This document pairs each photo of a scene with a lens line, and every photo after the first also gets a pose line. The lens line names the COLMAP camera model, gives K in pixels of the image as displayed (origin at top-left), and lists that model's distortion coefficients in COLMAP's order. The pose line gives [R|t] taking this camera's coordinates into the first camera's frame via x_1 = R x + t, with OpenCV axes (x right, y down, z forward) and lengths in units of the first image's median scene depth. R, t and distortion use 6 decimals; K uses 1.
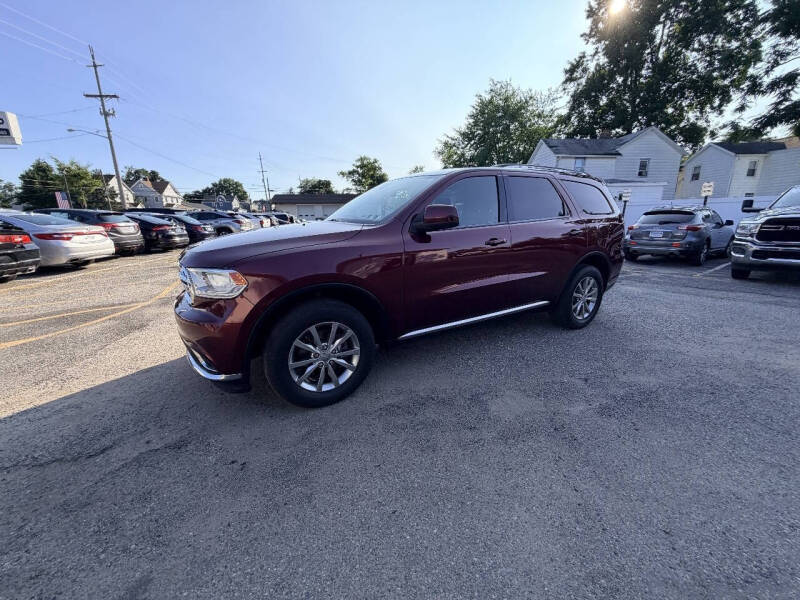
lens RADIAL K [[318.2, 0, 398.9], [0, 318.2, 300.5], [0, 0, 1]] dist [-0.000038, 0.000088]
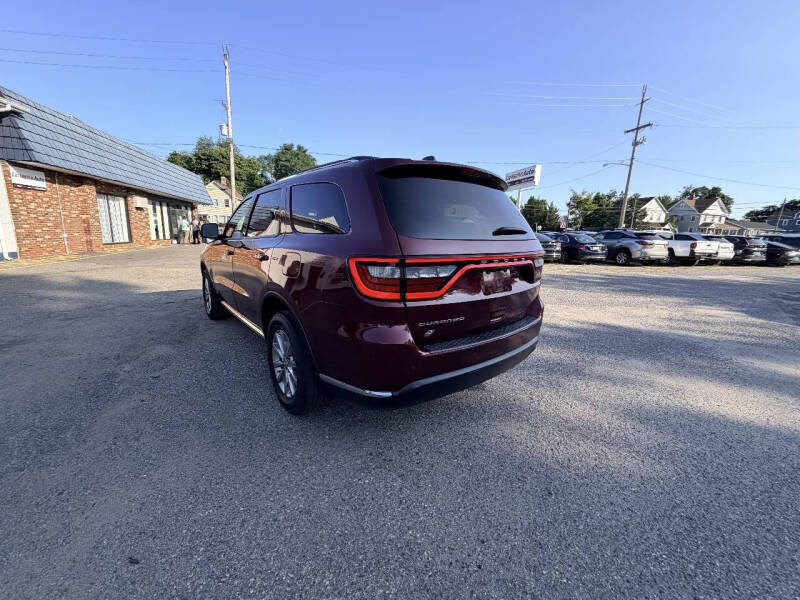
lens RADIAL K [[318.2, 0, 398.4], [0, 318.2, 299.3], [0, 0, 1]] dist [-0.000038, 0.000088]
pose [[0.154471, 0.215422, -0.964226, 0.173472], [-0.274338, 0.946915, 0.167604, -0.042880], [0.949146, 0.238634, 0.205369, 0.151550]]
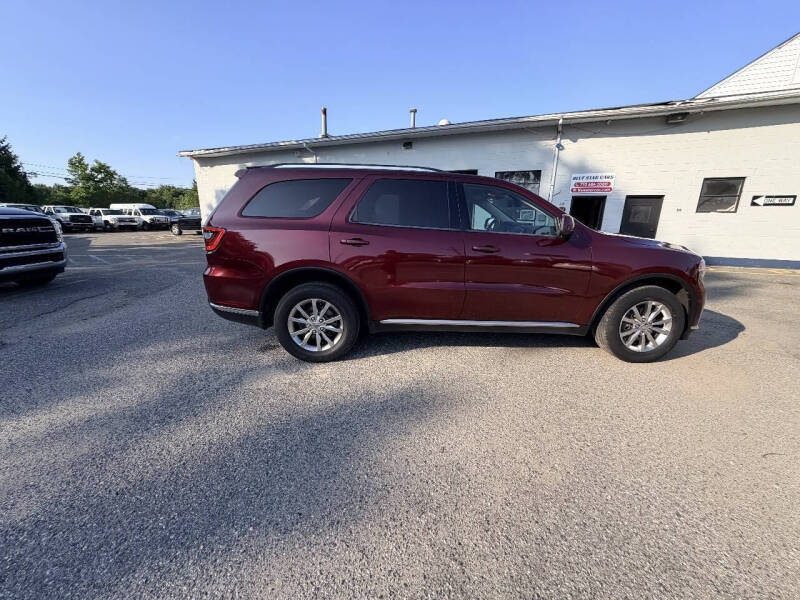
lens RADIAL K [[318.2, 0, 398.6], [0, 318.2, 300.2], [0, 0, 1]] dist [-0.000038, 0.000088]
pose [[-0.877119, -0.123202, 0.464201, -0.030171], [0.109181, 0.890081, 0.442533, -0.071515], [-0.467698, 0.438836, -0.767256, 0.274100]]
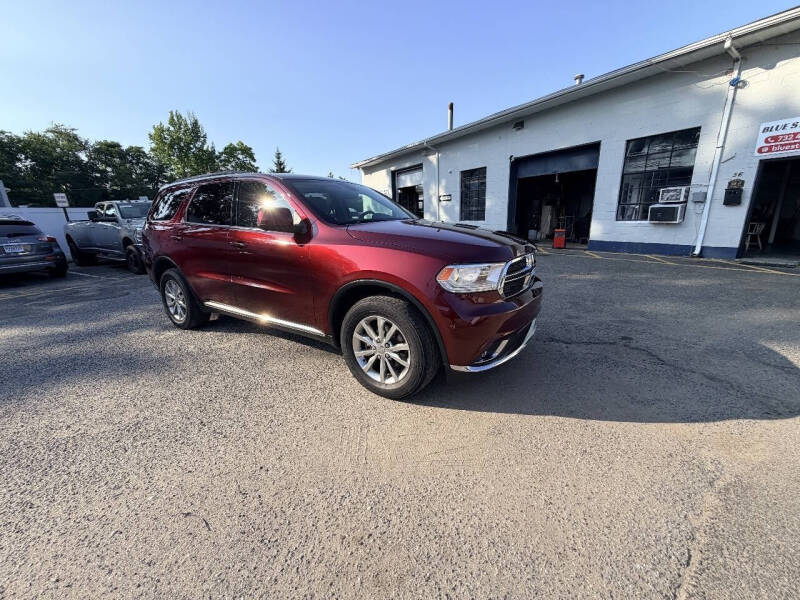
lens RADIAL K [[318.2, 0, 398.4], [0, 318.2, 299.2], [0, 0, 1]] dist [-0.000038, 0.000088]
pose [[-0.452424, -0.206910, 0.867468, -0.132851], [0.250061, 0.904258, 0.346103, -0.043294], [-0.856027, 0.373506, -0.357367, 0.168183]]
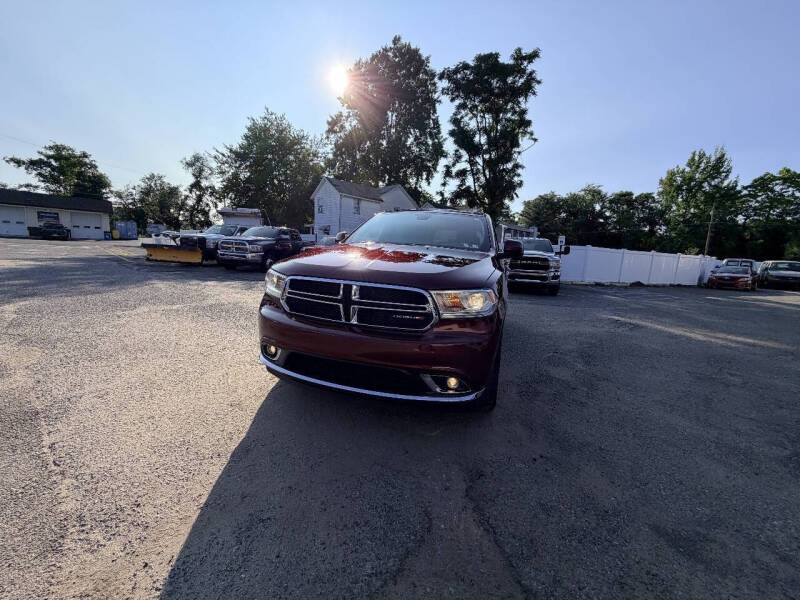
lens RADIAL K [[318.2, 0, 397.7], [0, 318.2, 299.8], [0, 0, 1]] dist [-0.000038, 0.000088]
pose [[0.752534, -0.051491, 0.656538, -0.107088], [0.103422, 0.993808, -0.040602, -0.003640], [-0.650382, 0.098455, 0.753200, 0.028021]]
